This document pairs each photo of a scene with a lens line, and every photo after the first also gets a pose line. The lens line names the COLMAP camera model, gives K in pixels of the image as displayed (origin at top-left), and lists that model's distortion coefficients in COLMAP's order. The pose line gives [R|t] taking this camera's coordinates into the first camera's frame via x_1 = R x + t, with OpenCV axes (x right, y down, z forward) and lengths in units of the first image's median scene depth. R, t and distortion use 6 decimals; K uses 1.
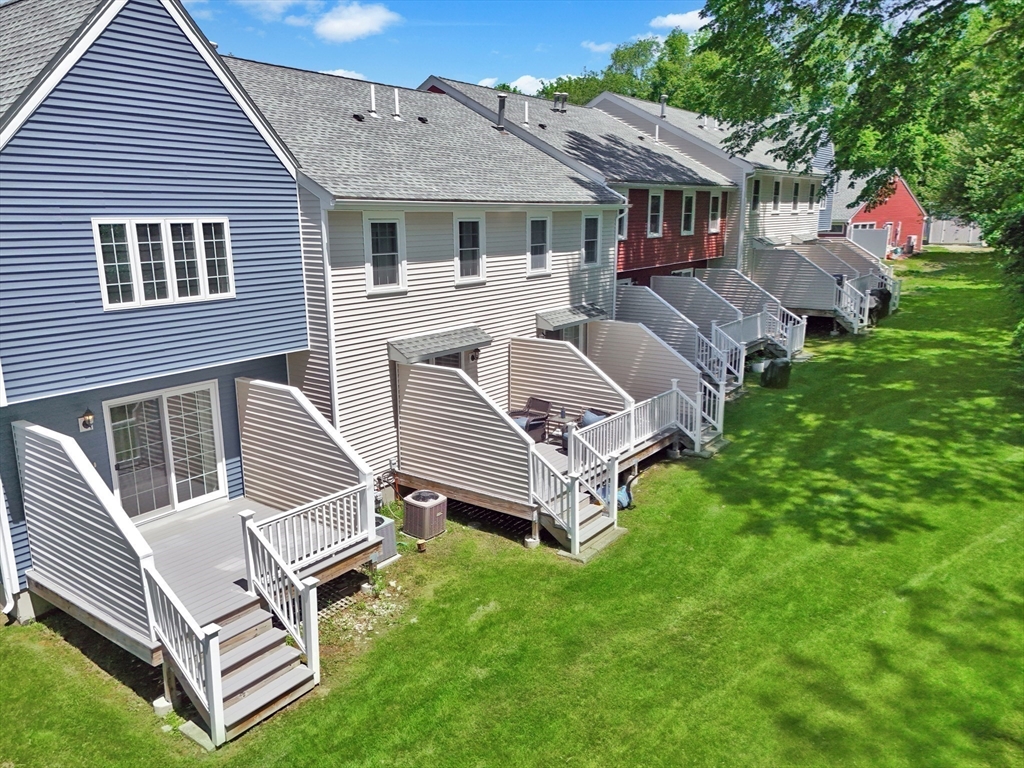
lens RADIAL K [[743.6, 0, 532.3], [0, 743.6, 382.8], [0, 0, 1]] dist [0.042370, -0.009294]
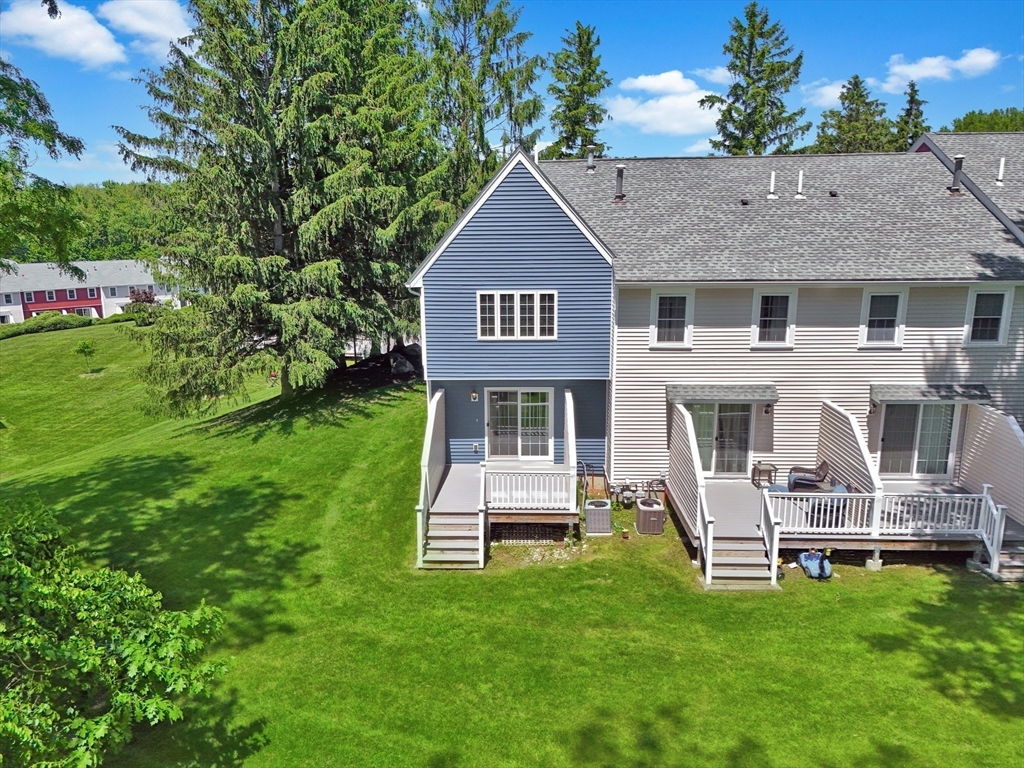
lens RADIAL K [[743.6, 0, 514.8], [0, 743.6, 380.8], [0, 0, 1]] dist [0.042370, -0.009294]
pose [[0.560478, 0.178604, -0.808681, 0.842043], [-0.182662, 0.979081, 0.089640, -0.150948], [0.807774, 0.097473, 0.581378, 0.009654]]
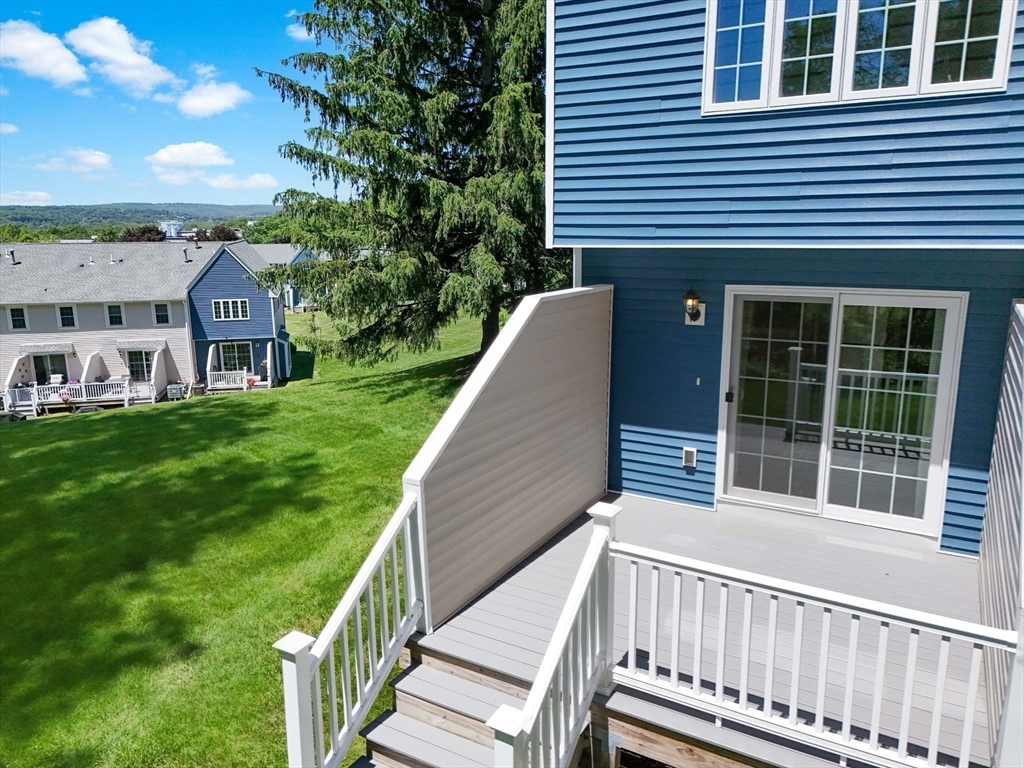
lens RADIAL K [[743.6, 0, 506.3], [0, 743.6, 378.3], [0, 0, 1]] dist [0.042370, -0.009294]
pose [[0.101028, 0.186283, -0.977288, 0.026877], [-0.225230, 0.961093, 0.159913, 0.037864], [0.969054, 0.203959, 0.139054, 0.686936]]
